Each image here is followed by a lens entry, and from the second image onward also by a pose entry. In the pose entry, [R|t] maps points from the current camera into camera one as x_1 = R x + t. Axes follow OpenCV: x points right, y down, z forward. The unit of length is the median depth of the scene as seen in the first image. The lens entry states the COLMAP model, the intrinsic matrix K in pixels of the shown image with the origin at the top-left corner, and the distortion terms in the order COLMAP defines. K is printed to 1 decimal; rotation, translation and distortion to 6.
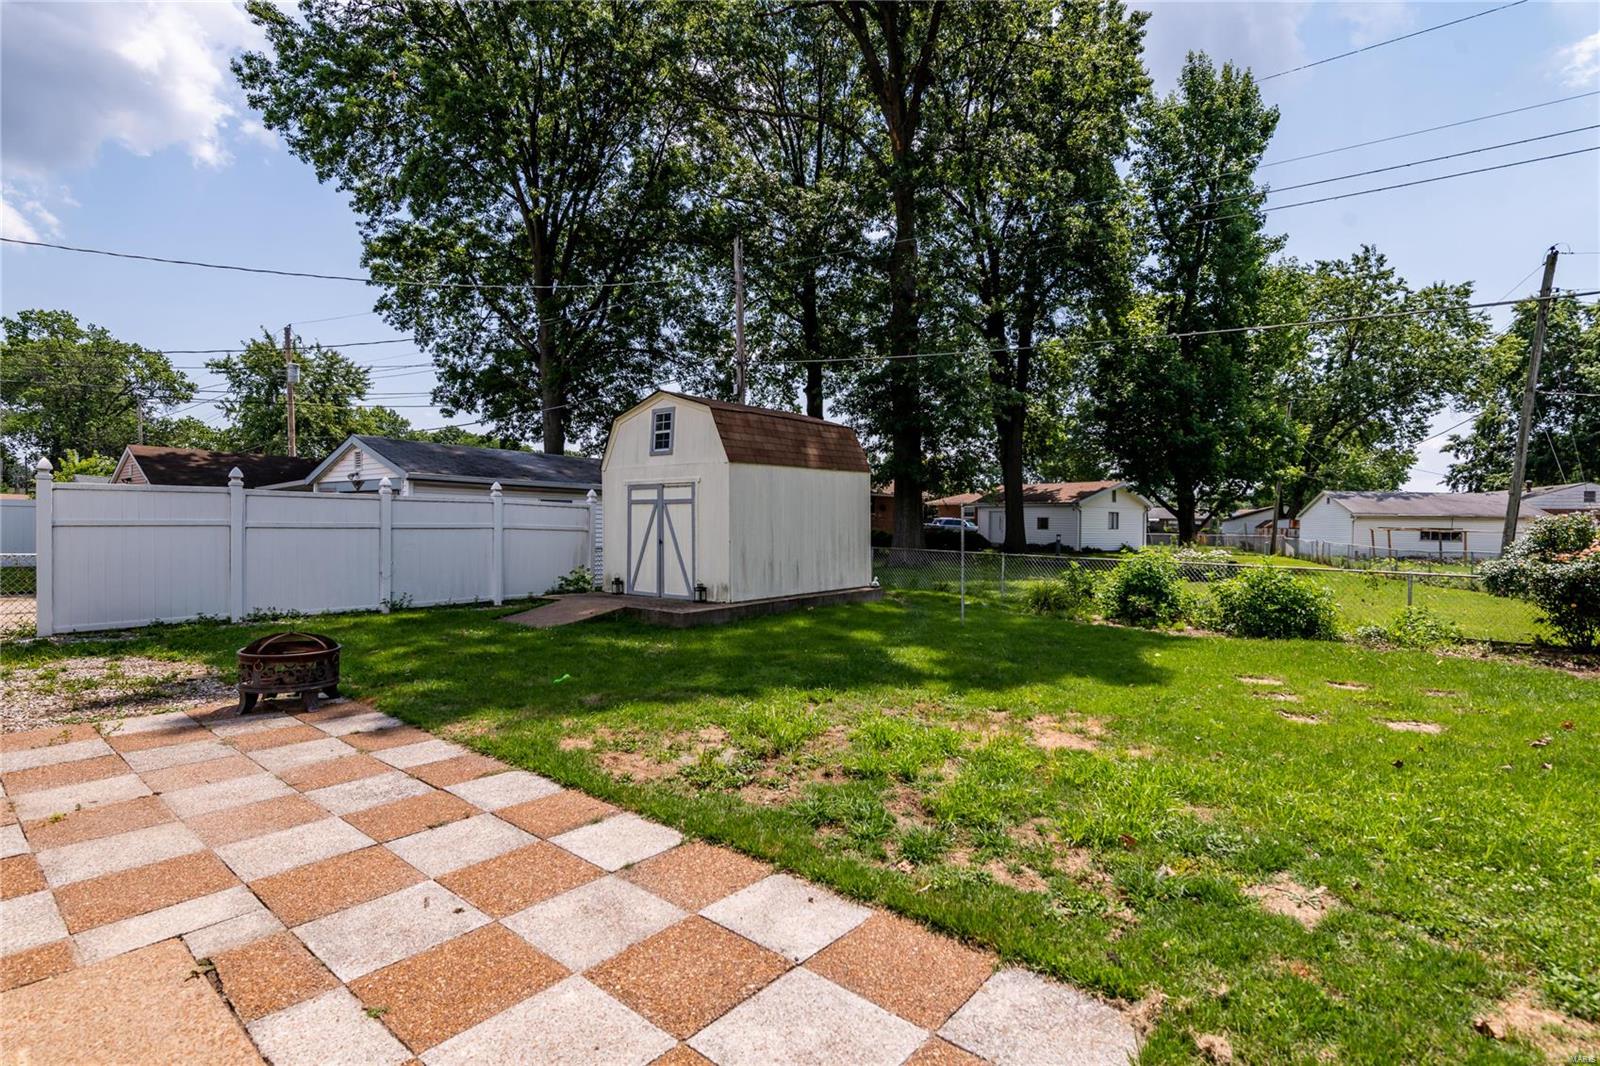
lens RADIAL K [[783.2, 0, 800.9], [0, 783.2, 528.7], [0, 0, 1]] dist [0.000862, 0.000482]
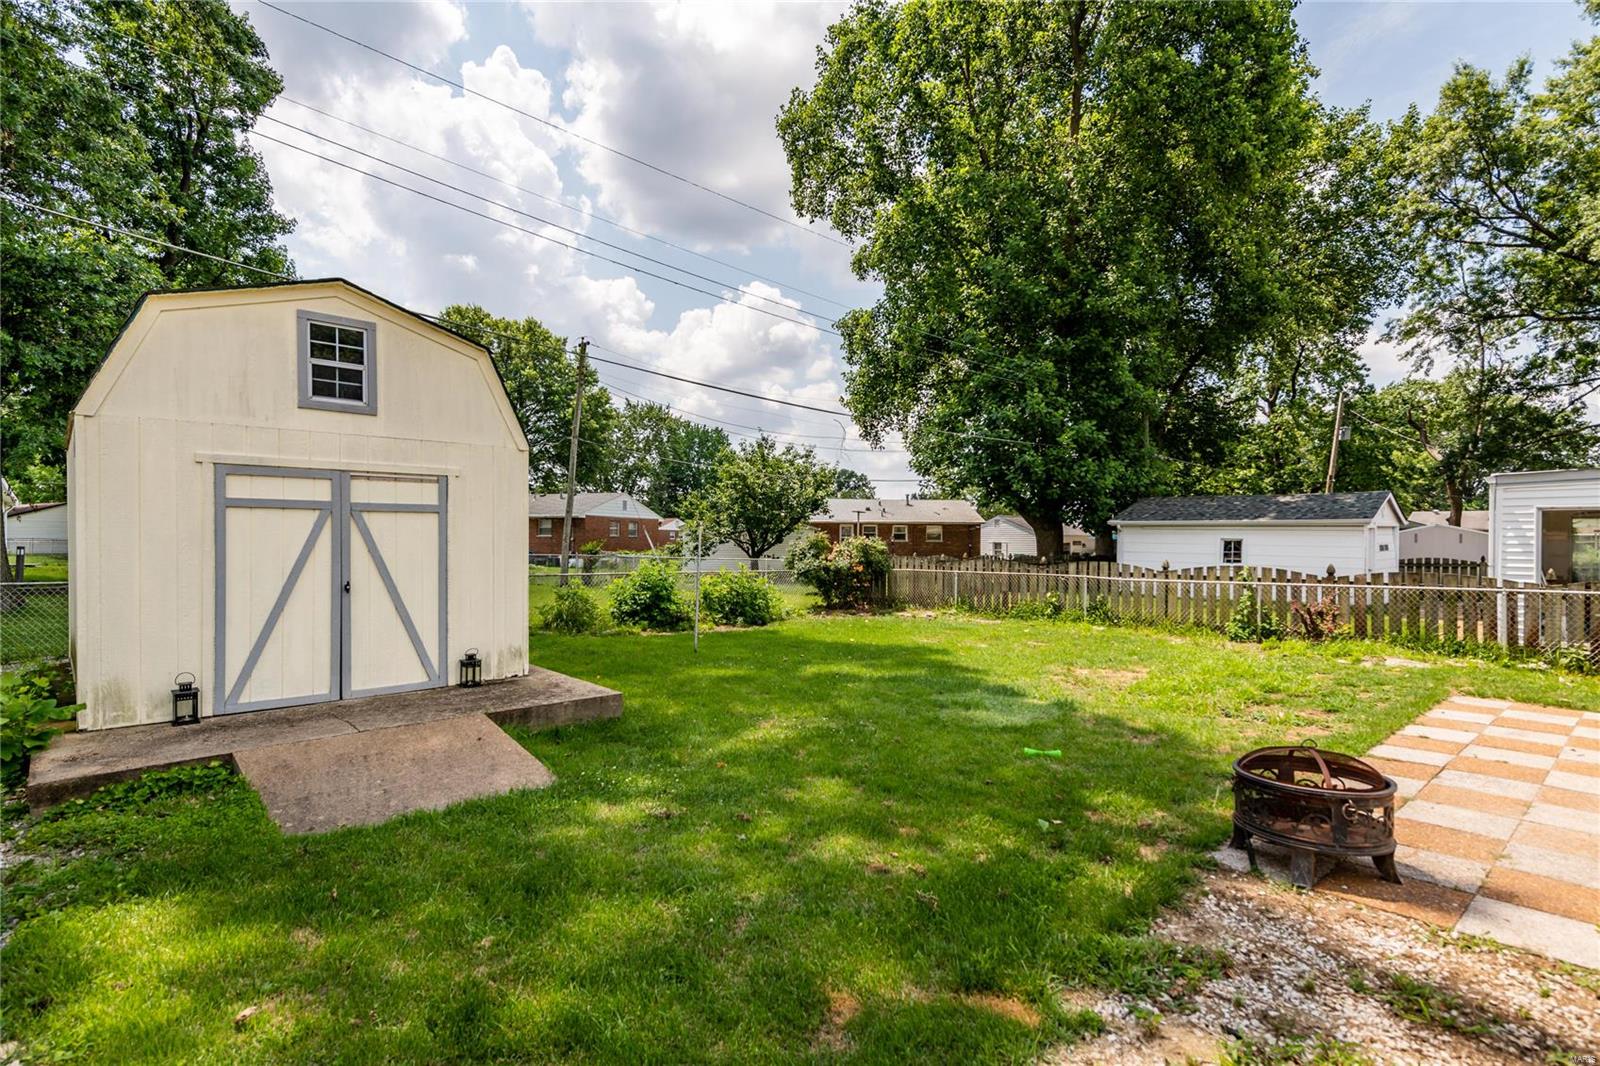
lens RADIAL K [[798.2, 0, 800.8], [0, 798.2, 535.2], [0, 0, 1]] dist [0.004356, -0.000308]
pose [[0.102908, -0.010166, 0.994639, -0.653137], [-0.005936, 0.999924, 0.010834, -0.023694], [-0.994673, -0.007019, 0.102839, 0.662072]]
